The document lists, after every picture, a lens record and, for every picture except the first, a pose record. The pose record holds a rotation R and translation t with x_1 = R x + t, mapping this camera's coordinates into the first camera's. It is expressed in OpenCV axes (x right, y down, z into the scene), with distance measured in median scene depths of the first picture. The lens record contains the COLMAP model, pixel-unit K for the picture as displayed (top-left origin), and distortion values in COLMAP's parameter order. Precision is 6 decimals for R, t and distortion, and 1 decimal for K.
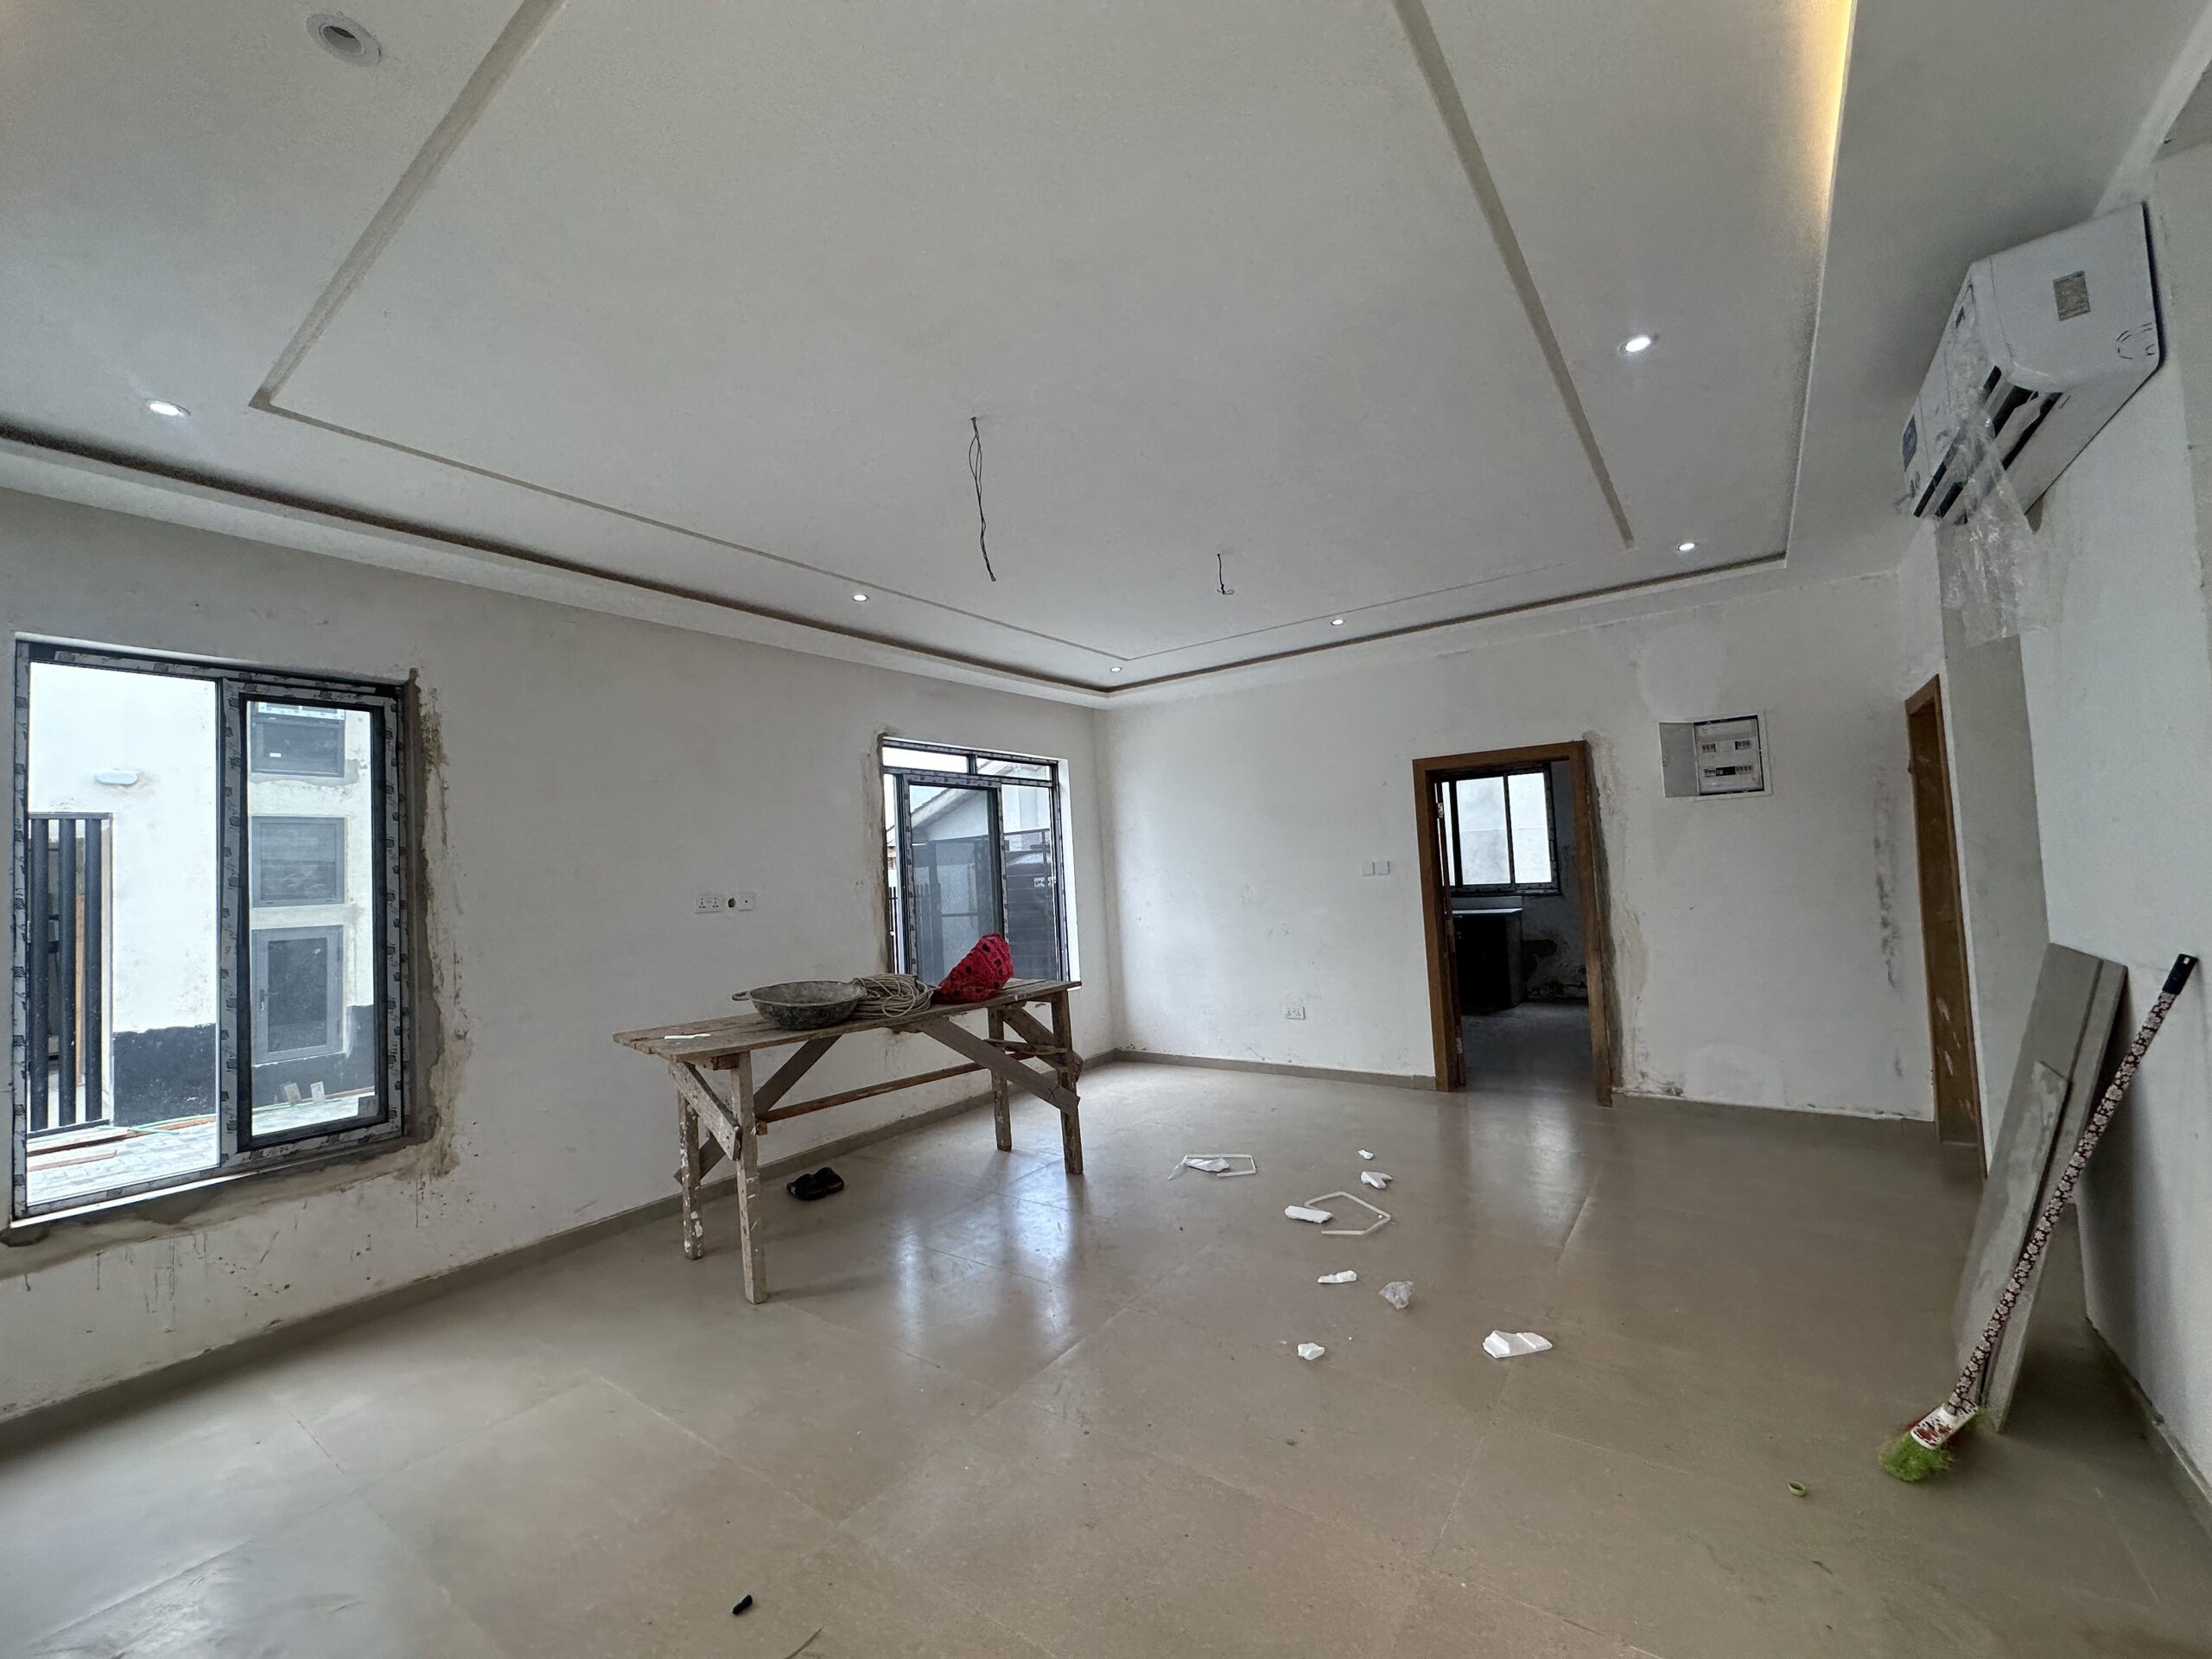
lens RADIAL K [[888.1, 0, 1105.3], [0, 888.1, 832.1], [0, 0, 1]] dist [-0.000112, 0.000410]
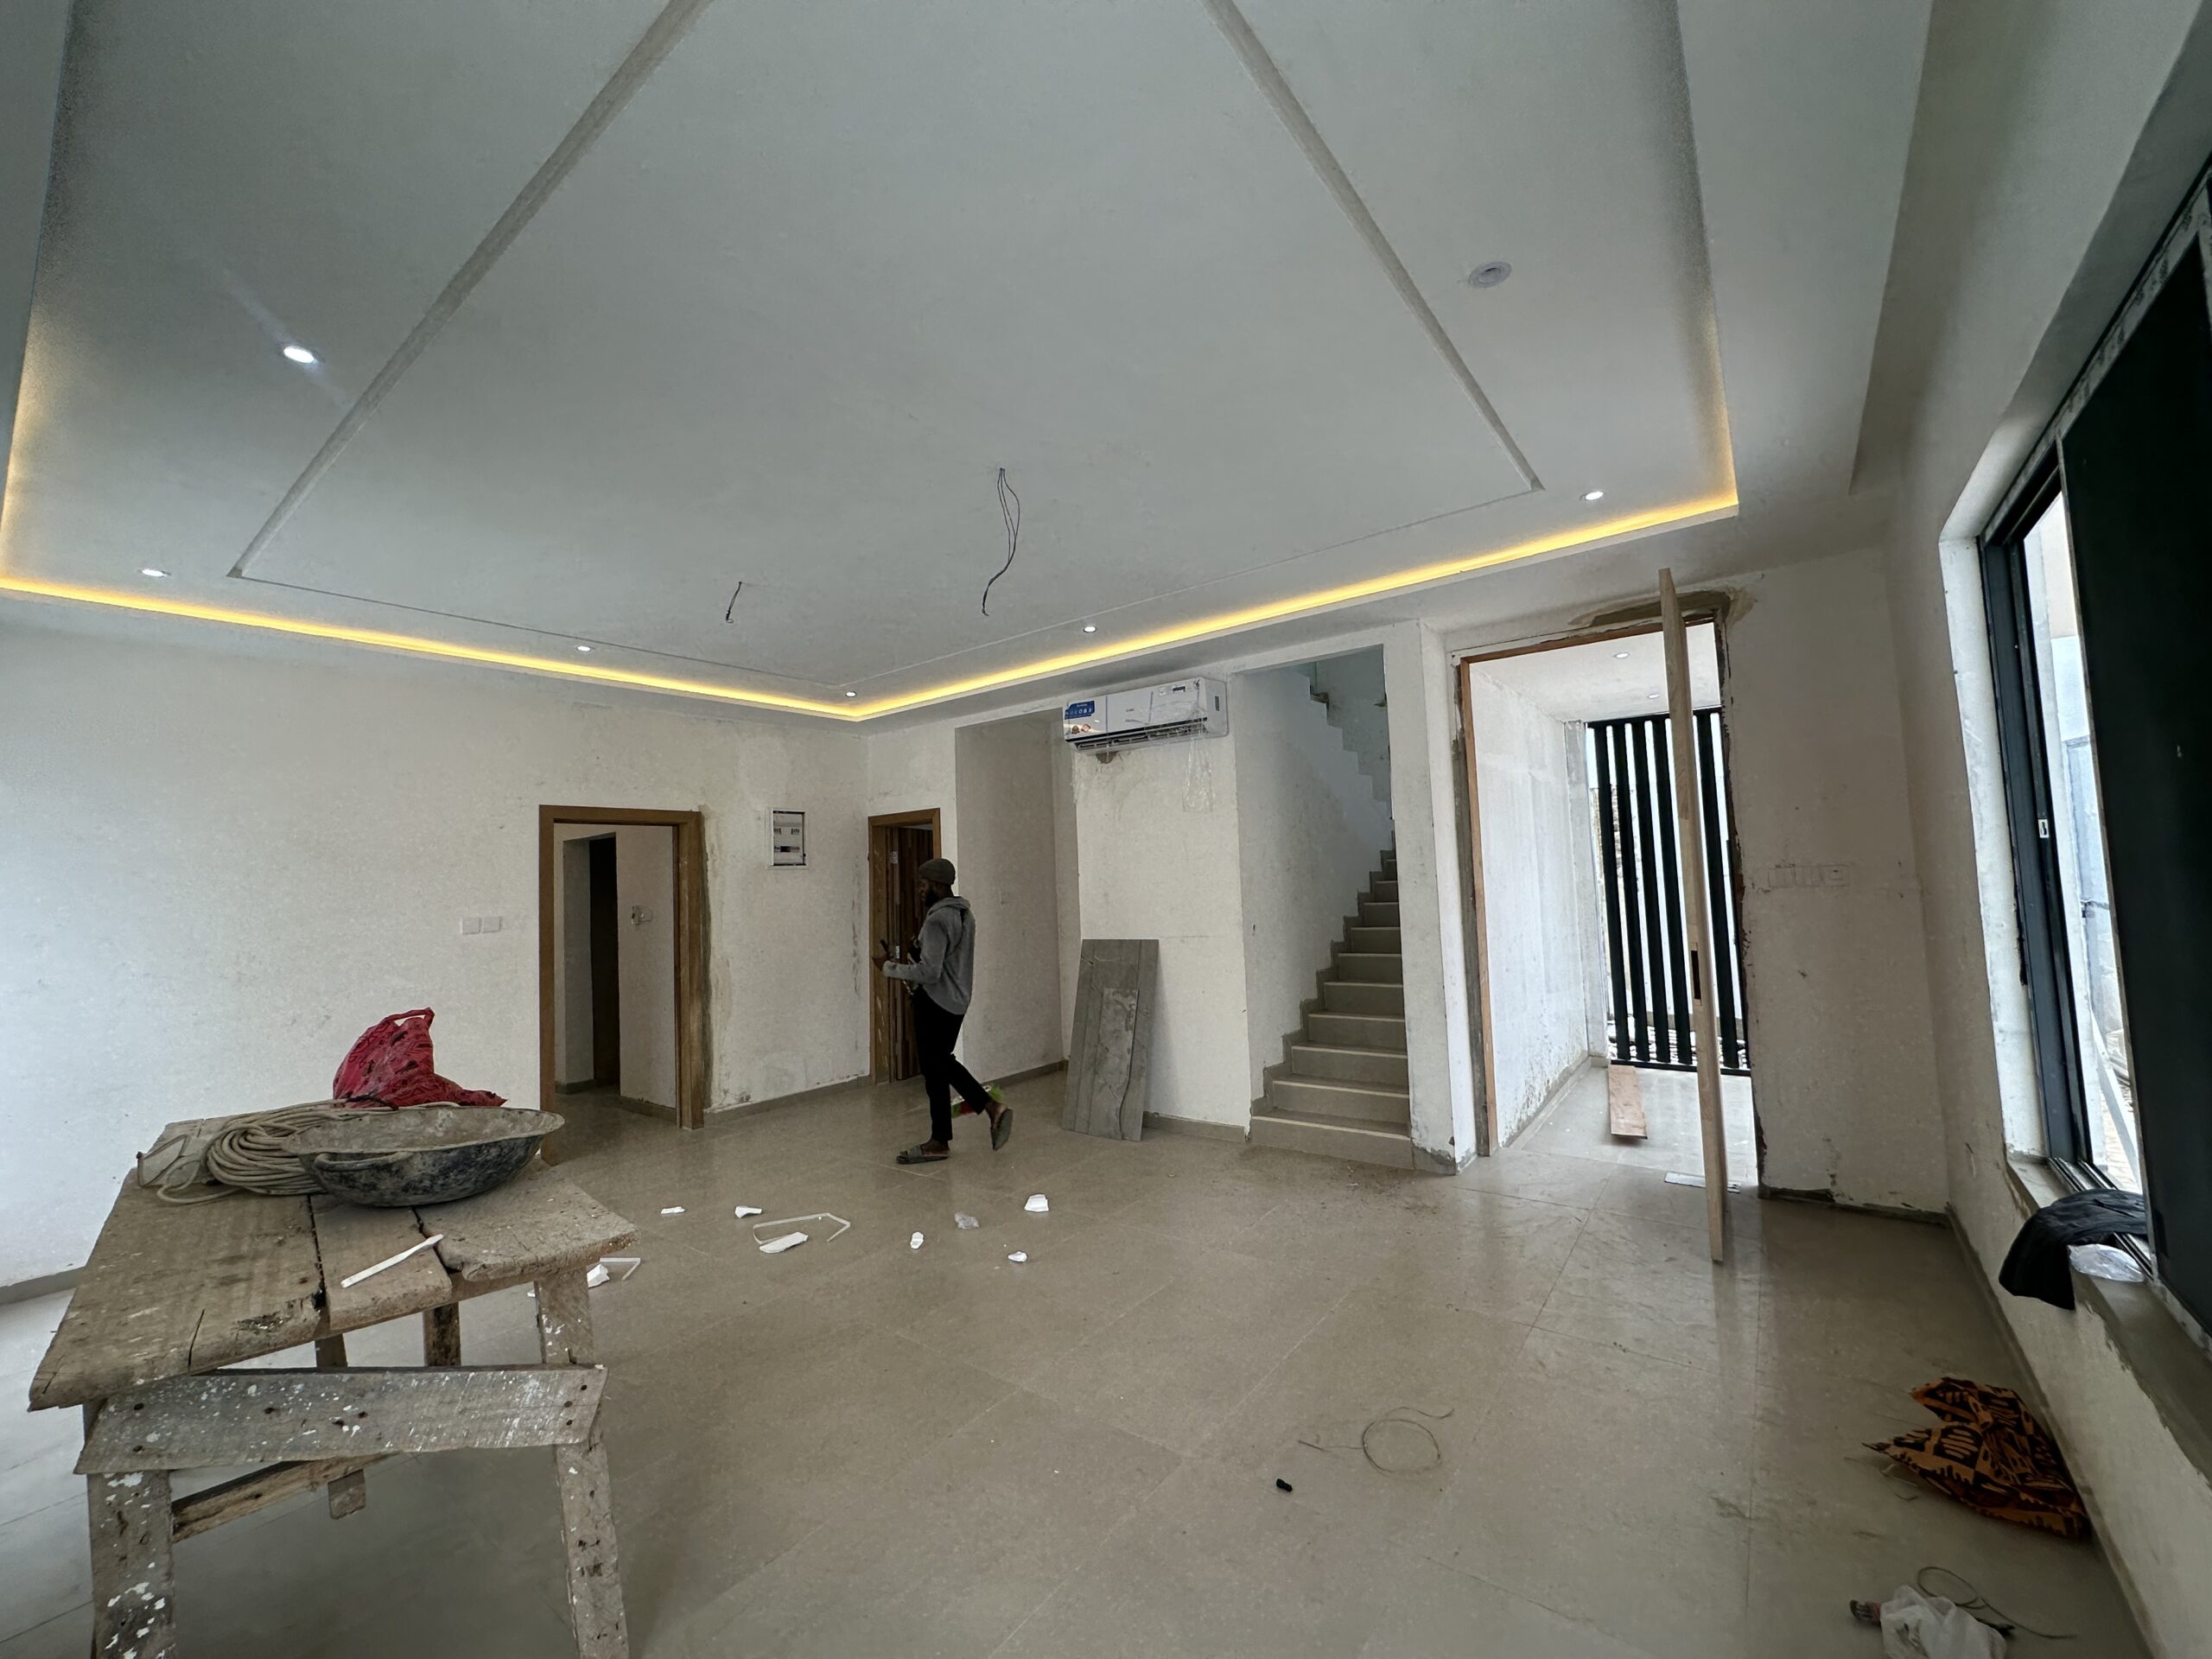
lens RADIAL K [[888.1, 0, 1104.4], [0, 888.1, 829.9], [0, 0, 1]] dist [-0.000112, 0.000410]
pose [[0.029350, 0.111444, 0.993337, -0.636529], [-0.004991, 0.993769, -0.111345, 0.051060], [-0.999557, -0.001690, 0.029723, 0.455722]]
